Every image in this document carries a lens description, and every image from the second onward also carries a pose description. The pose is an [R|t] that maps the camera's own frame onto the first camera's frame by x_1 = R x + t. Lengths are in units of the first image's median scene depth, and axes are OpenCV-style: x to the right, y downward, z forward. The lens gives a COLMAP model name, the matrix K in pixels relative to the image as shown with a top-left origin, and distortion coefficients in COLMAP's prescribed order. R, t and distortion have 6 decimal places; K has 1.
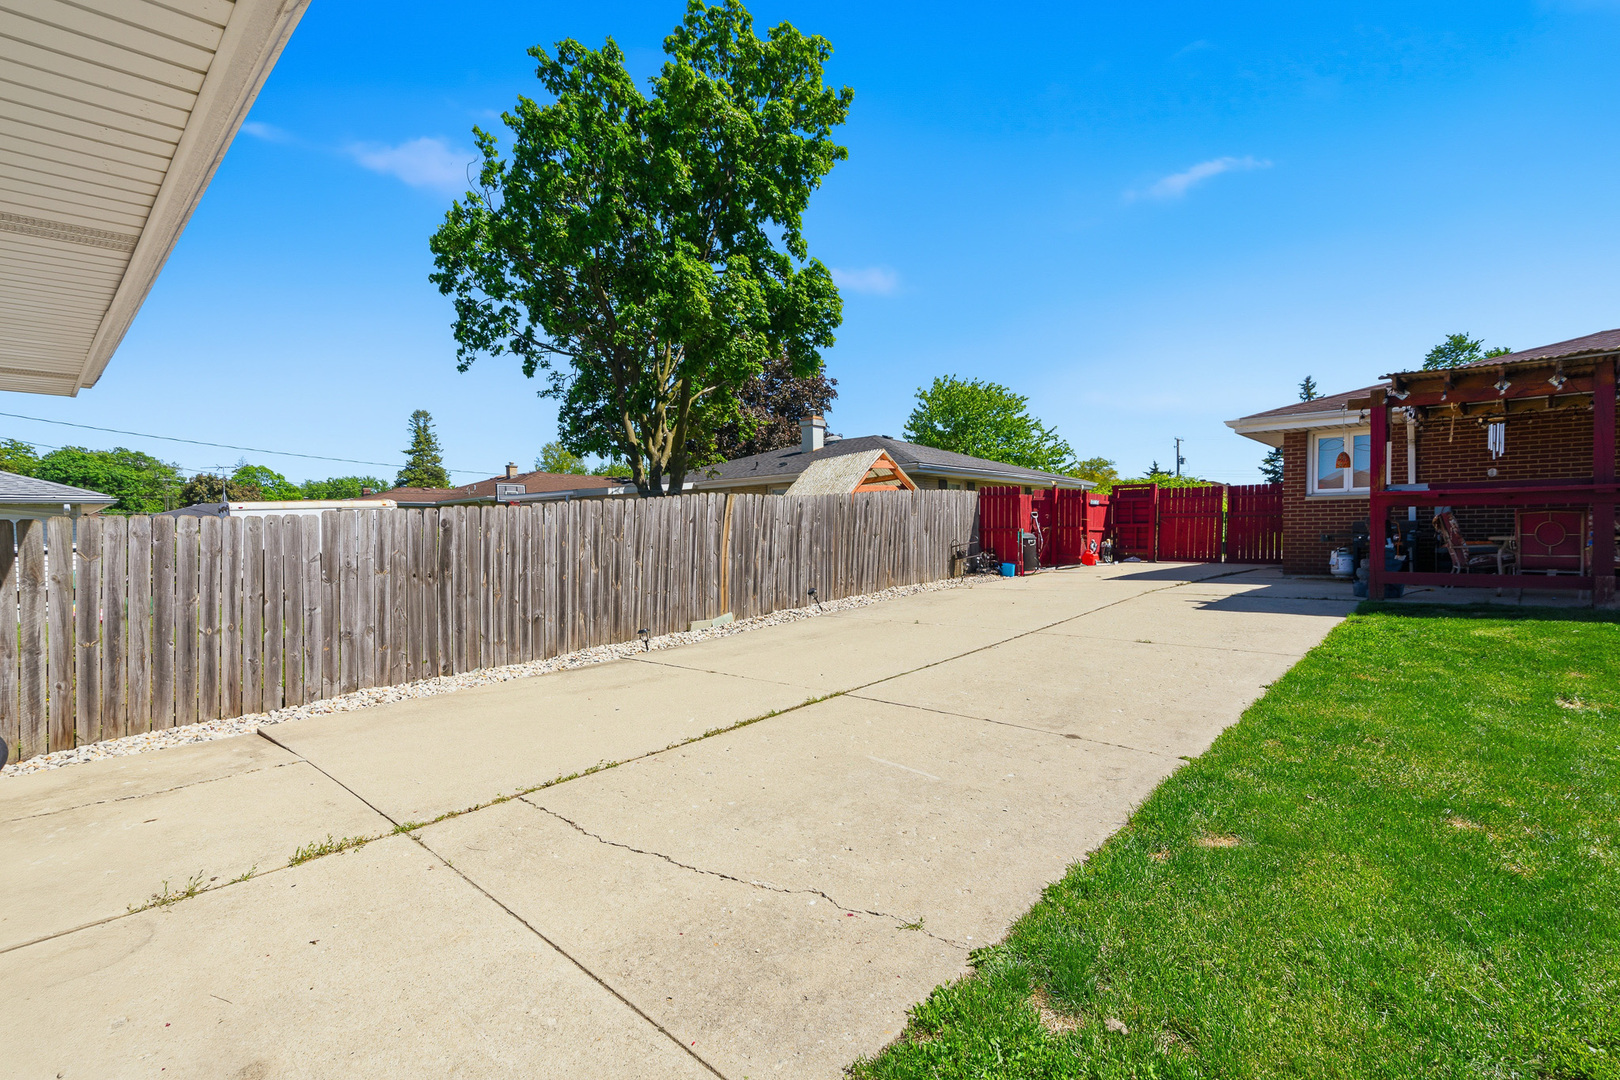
lens RADIAL K [[745.1, 0, 801.7], [0, 745.1, 526.4], [0, 0, 1]] dist [-0.001713, 0.000132]
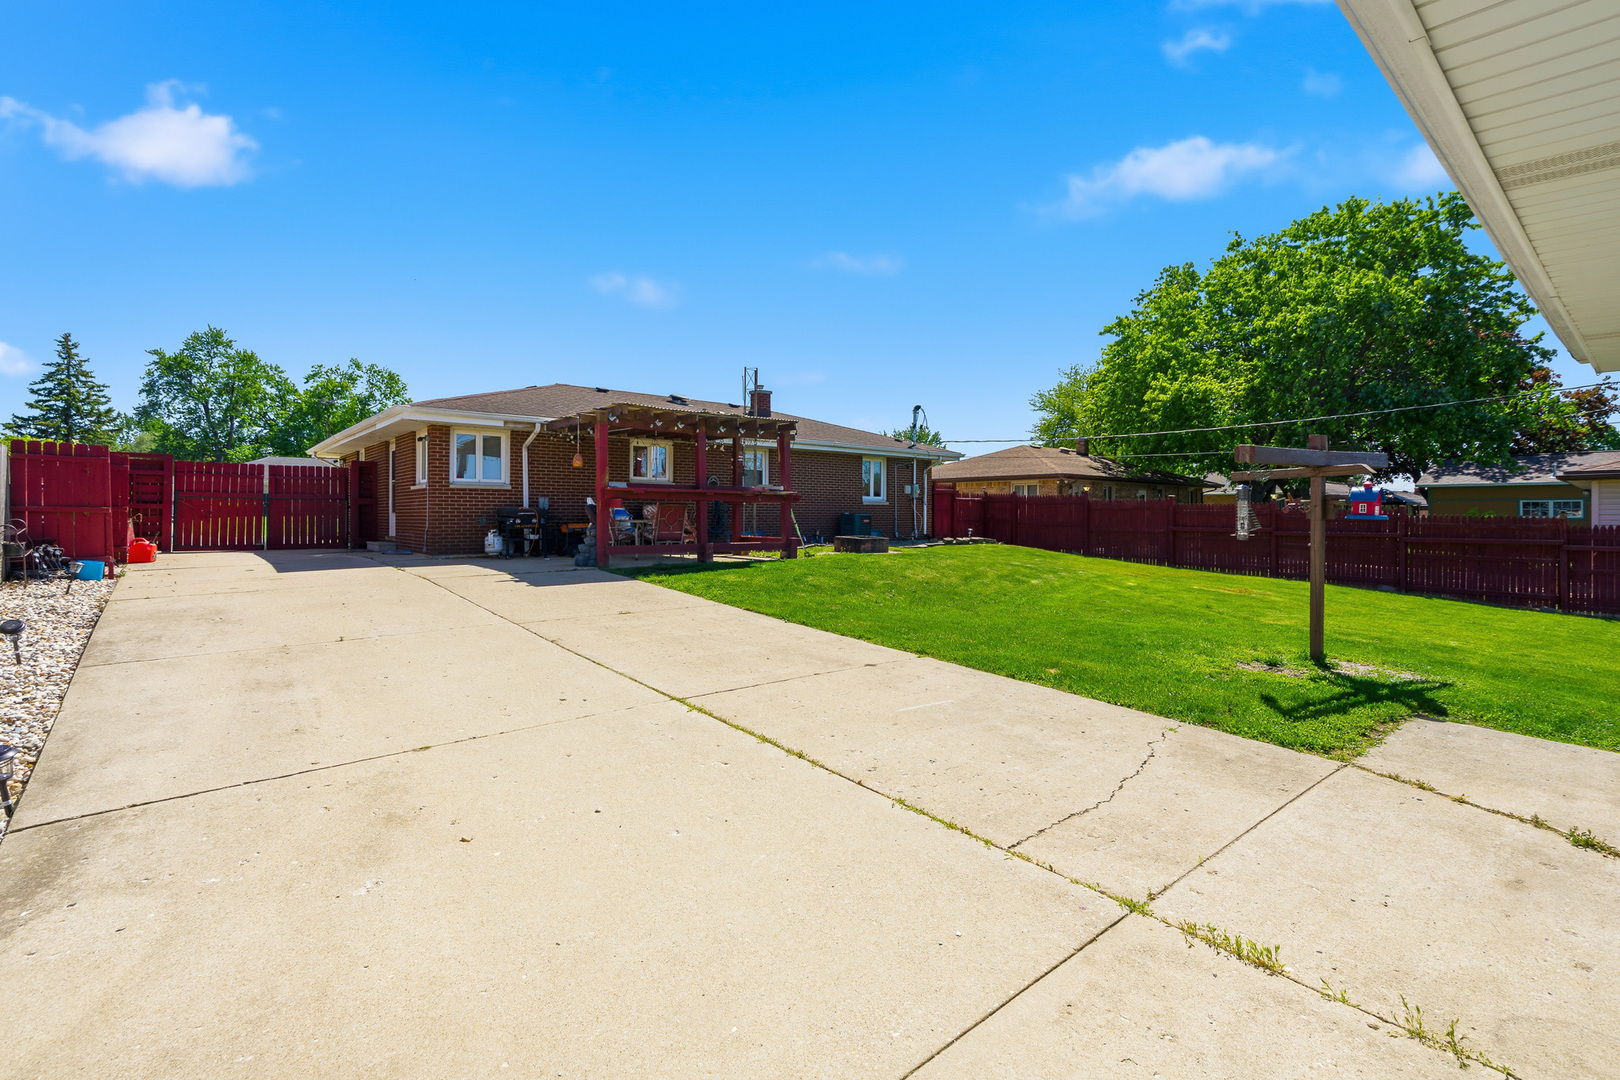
lens RADIAL K [[745.1, 0, 801.7], [0, 745.1, 526.4], [0, 0, 1]] dist [-0.001713, 0.000132]
pose [[0.113695, -0.005856, 0.993498, -0.283102], [-0.014053, 0.999873, 0.007501, 0.005001], [-0.993416, -0.014814, 0.113598, 0.270579]]
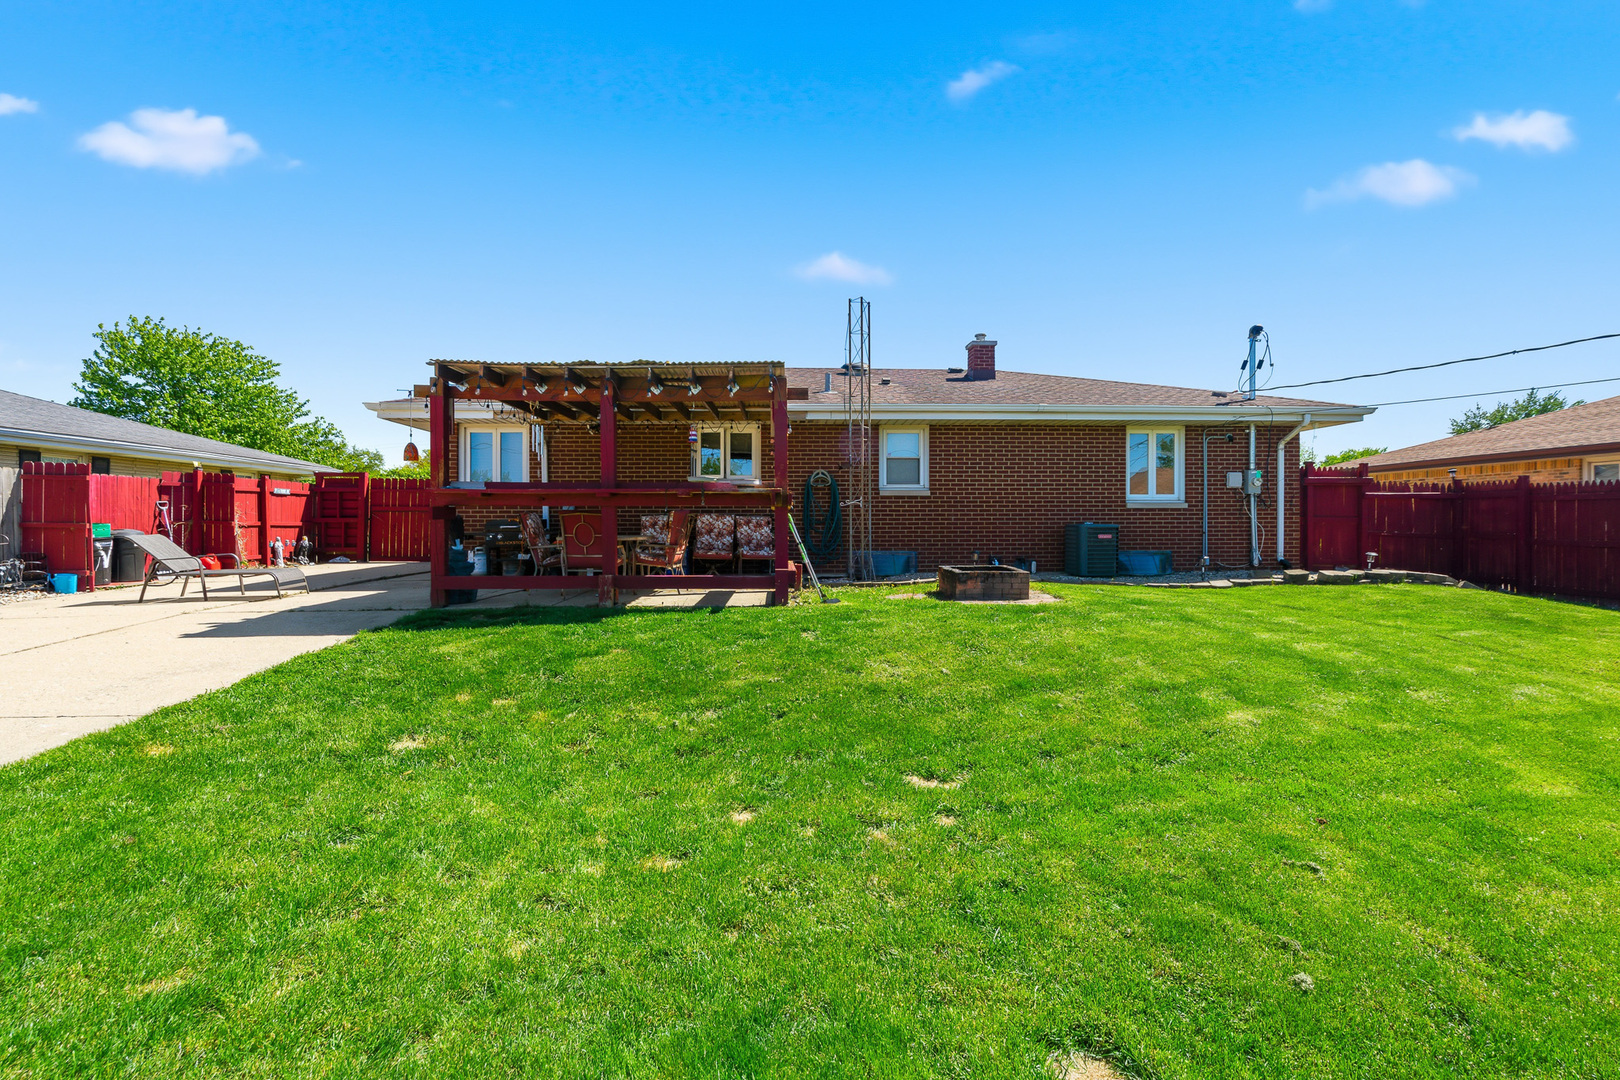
lens RADIAL K [[745.1, 0, 801.7], [0, 745.1, 526.4], [0, 0, 1]] dist [-0.001713, 0.000132]
pose [[0.693633, 0.004581, 0.720314, 0.233298], [-0.011946, 0.999915, 0.005144, -0.005793], [-0.720230, -0.012173, 0.693629, 0.024860]]
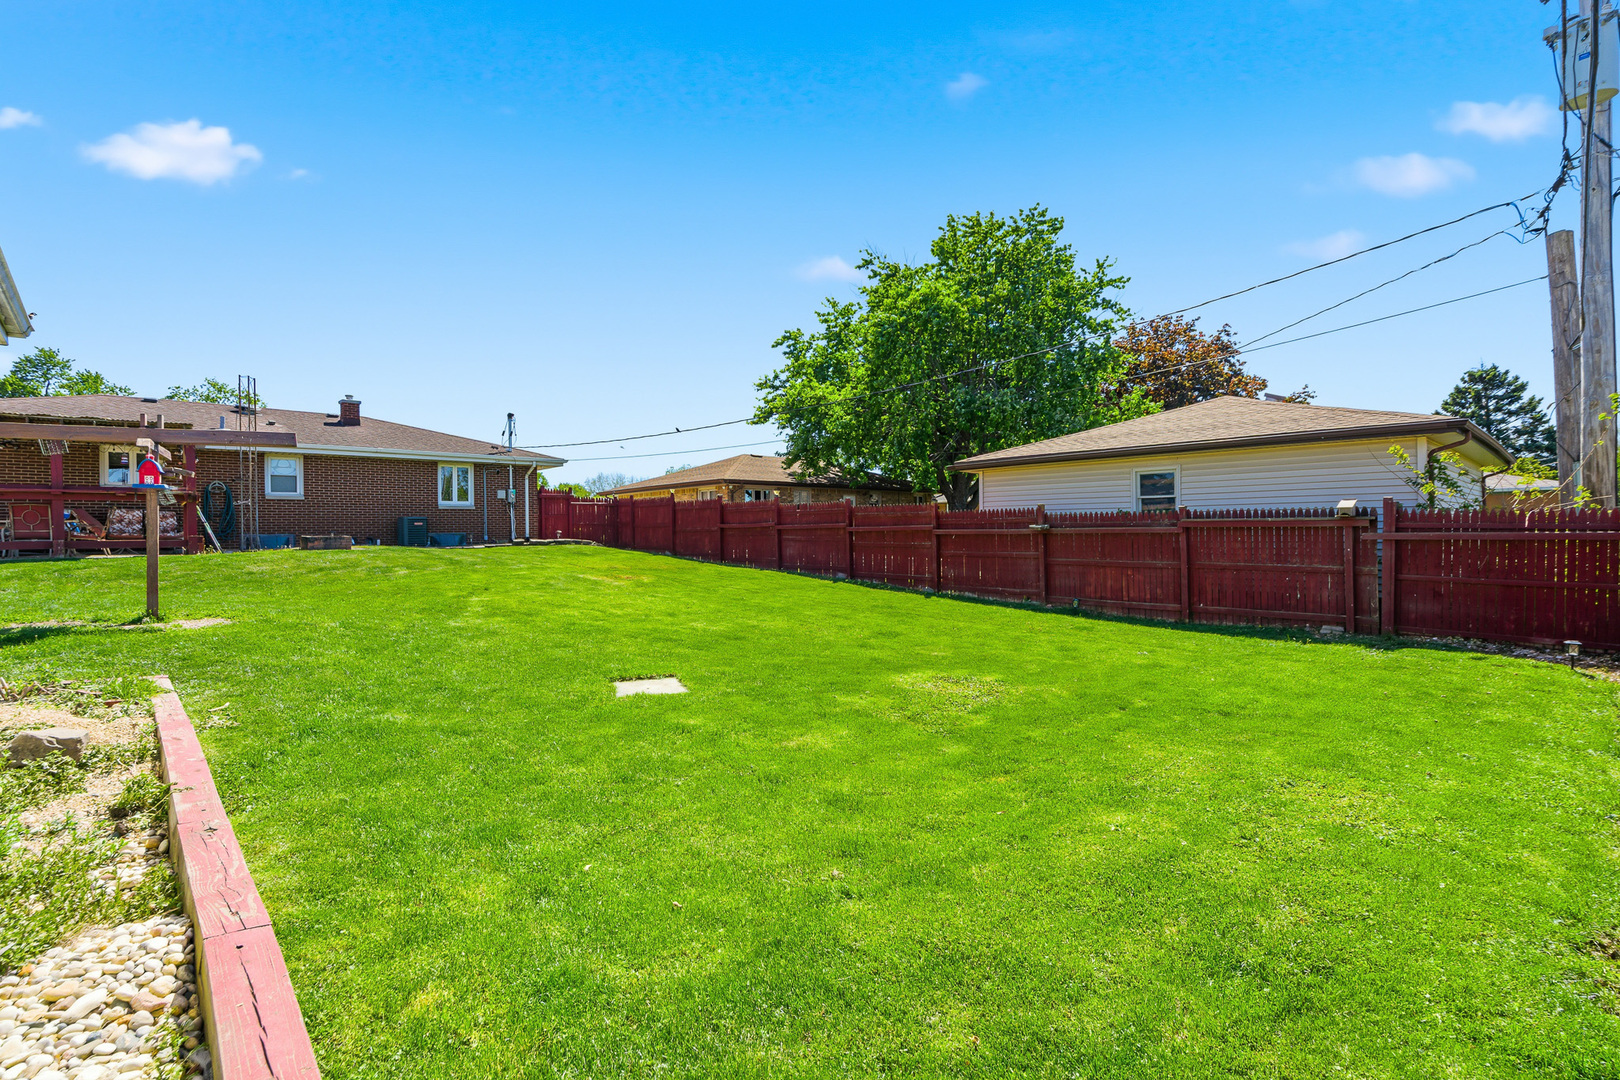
lens RADIAL K [[723.6, 0, 803.2], [0, 723.6, 535.6], [0, 0, 1]] dist [-0.001998, 0.000134]
pose [[0.053450, 0.000950, 0.998570, -0.255765], [0.005170, 0.999986, -0.001228, 0.028669], [-0.998557, 0.005228, 0.053445, -0.411349]]
